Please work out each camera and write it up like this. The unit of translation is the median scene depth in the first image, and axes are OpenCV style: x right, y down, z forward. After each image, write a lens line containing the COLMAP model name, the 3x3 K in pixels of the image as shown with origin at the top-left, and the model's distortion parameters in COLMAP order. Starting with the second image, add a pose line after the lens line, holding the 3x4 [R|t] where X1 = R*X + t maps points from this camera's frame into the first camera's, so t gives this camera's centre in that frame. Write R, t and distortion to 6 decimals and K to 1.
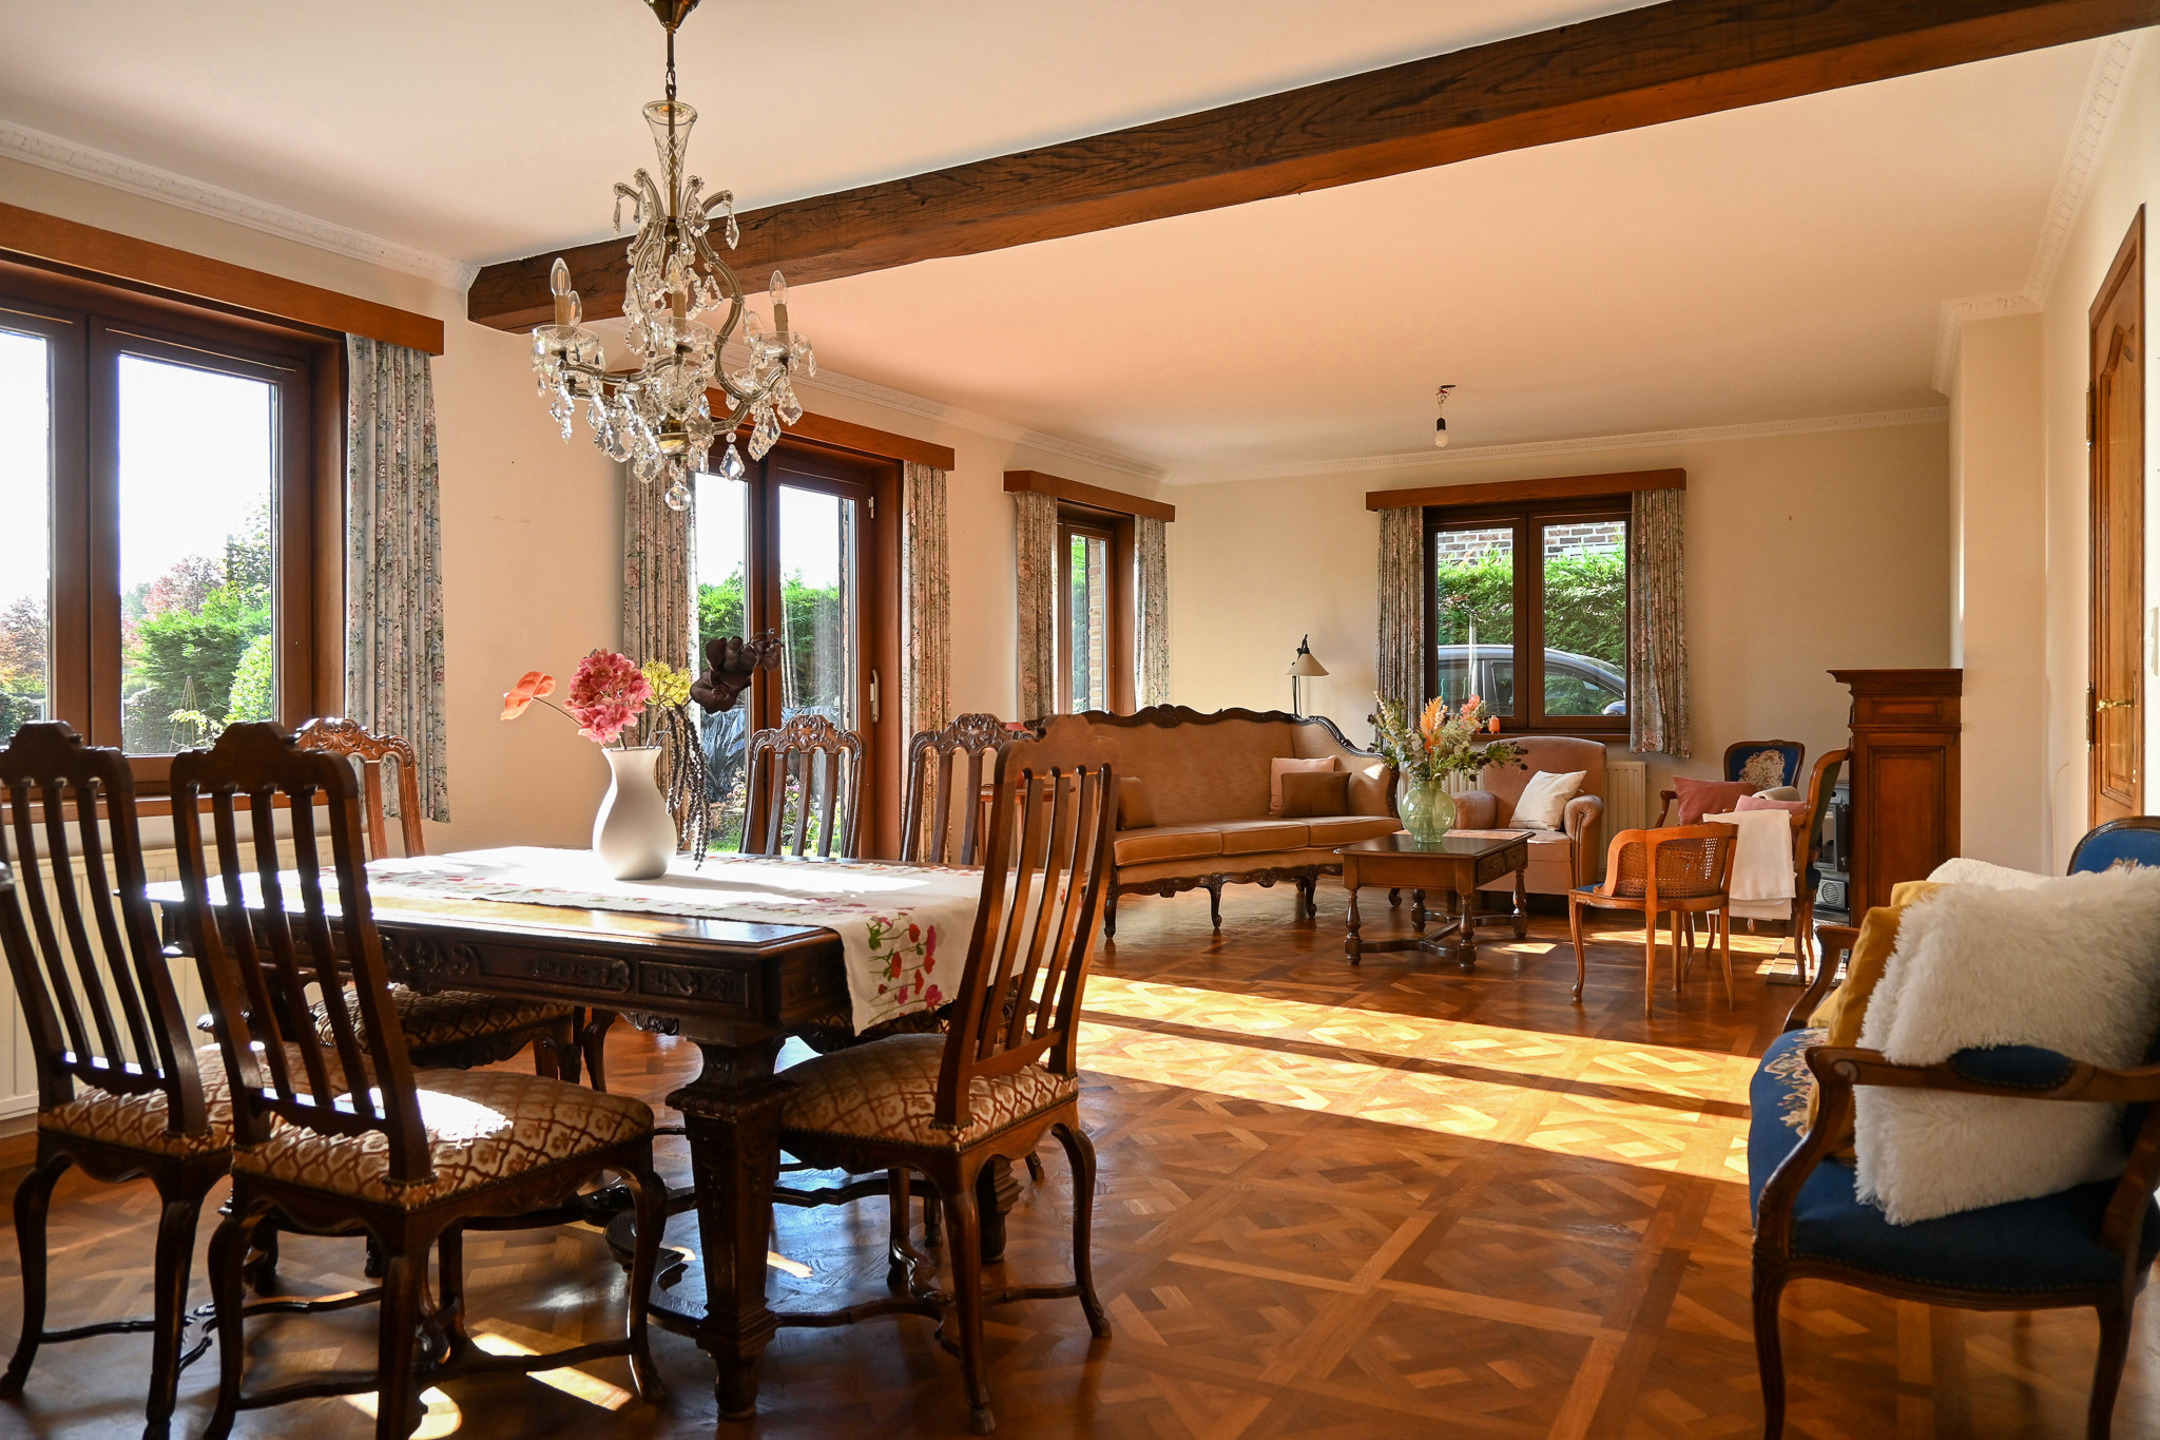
lens RADIAL K [[1455.6, 0, 1080.0], [0, 1455.6, 720.0], [0, 0, 1]] dist [-0.003080, -0.000123]
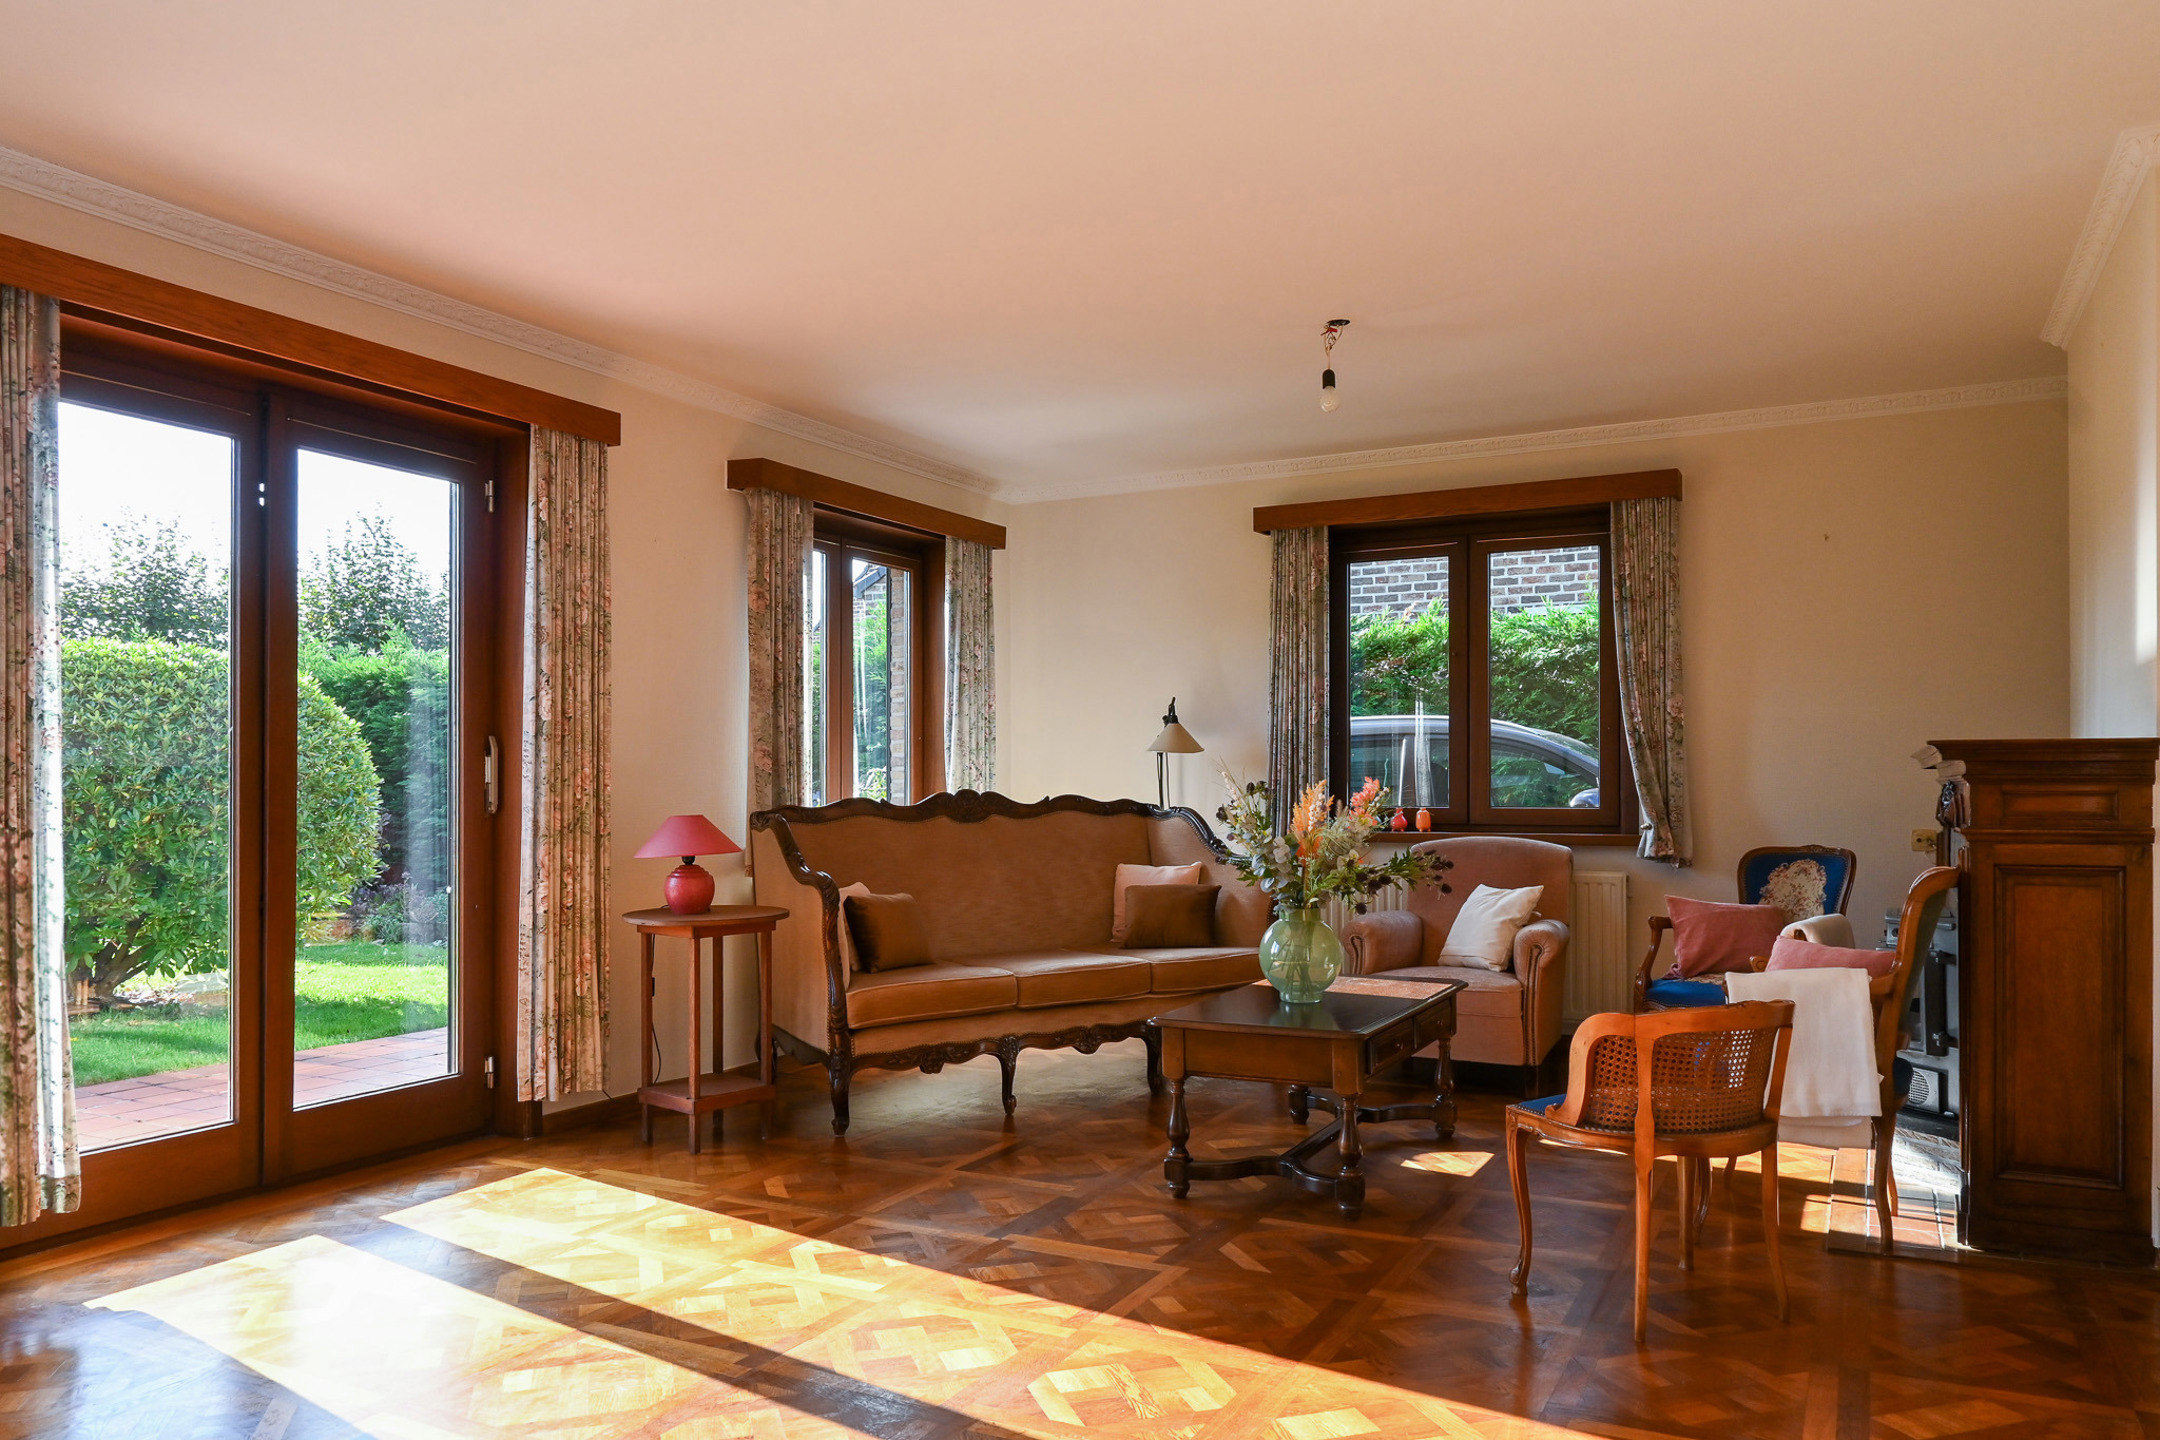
lens RADIAL K [[1480.9, 0, 1063.4], [0, 1480.9, 782.0], [0, 0, 1]] dist [0.000717, -0.000308]
pose [[0.999902, 0.006056, 0.012586, 0.100873], [-0.005858, 0.999859, -0.015726, -0.003453], [-0.012680, 0.015651, 0.999797, 0.271548]]
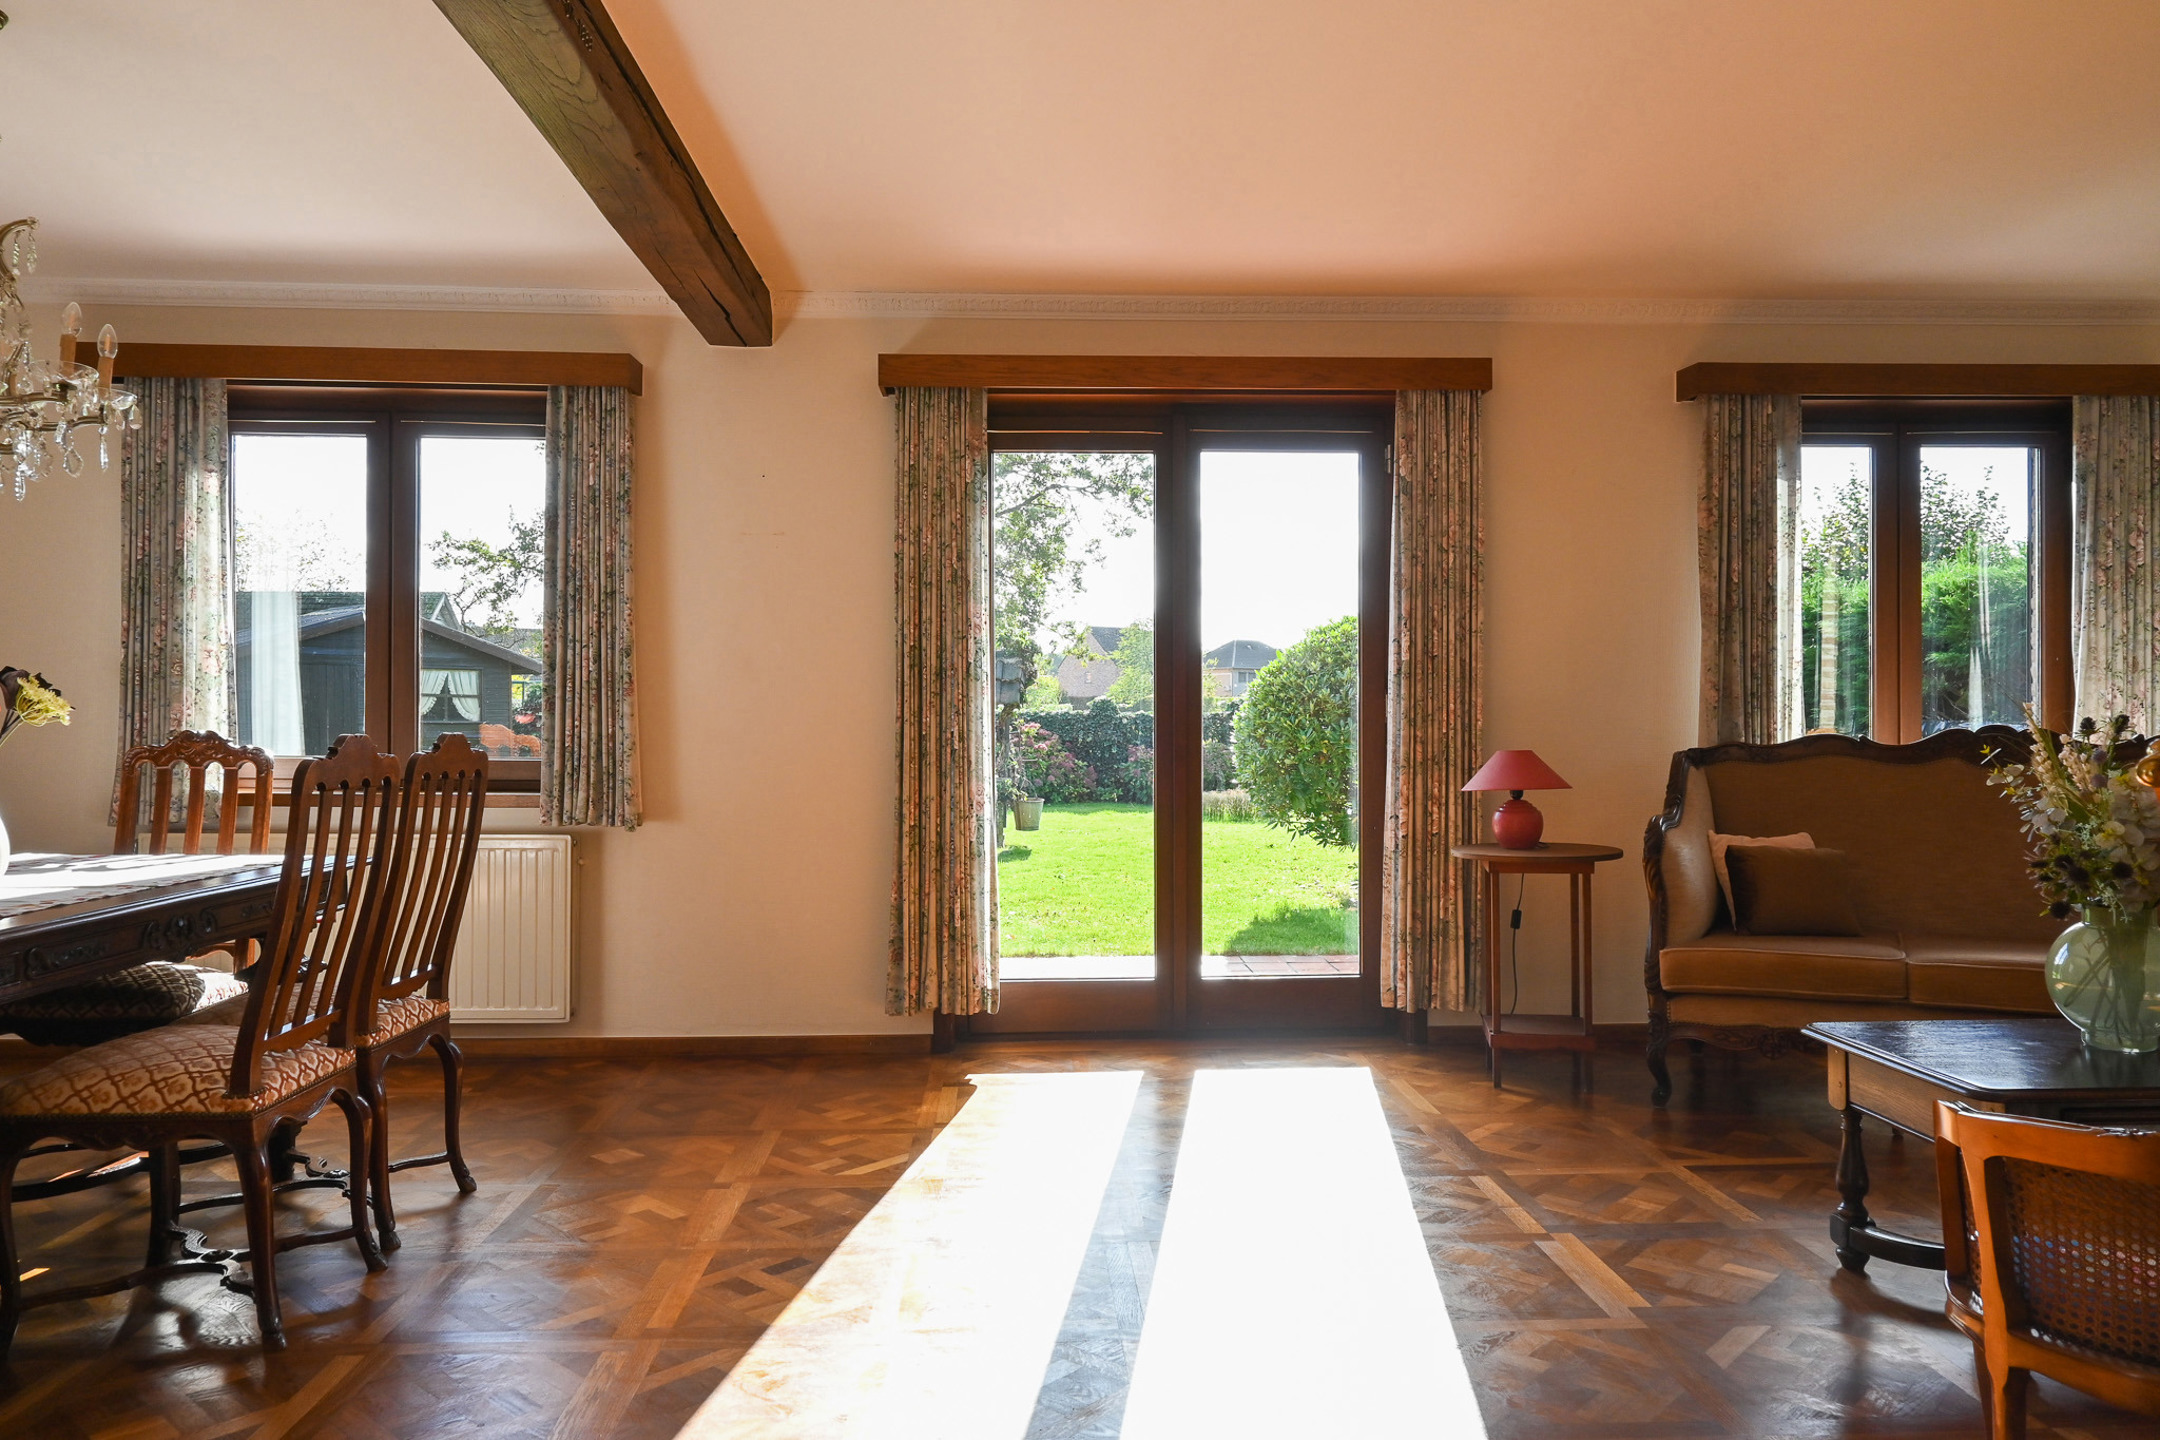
lens RADIAL K [[1455.6, 0, 1080.0], [0, 1455.6, 720.0], [0, 0, 1]] dist [-0.003080, -0.000123]
pose [[0.532380, 0.006414, -0.846481, 0.356574], [-0.013990, 0.999901, -0.001222, -0.007449], [0.846390, 0.012493, 0.532417, 0.409613]]
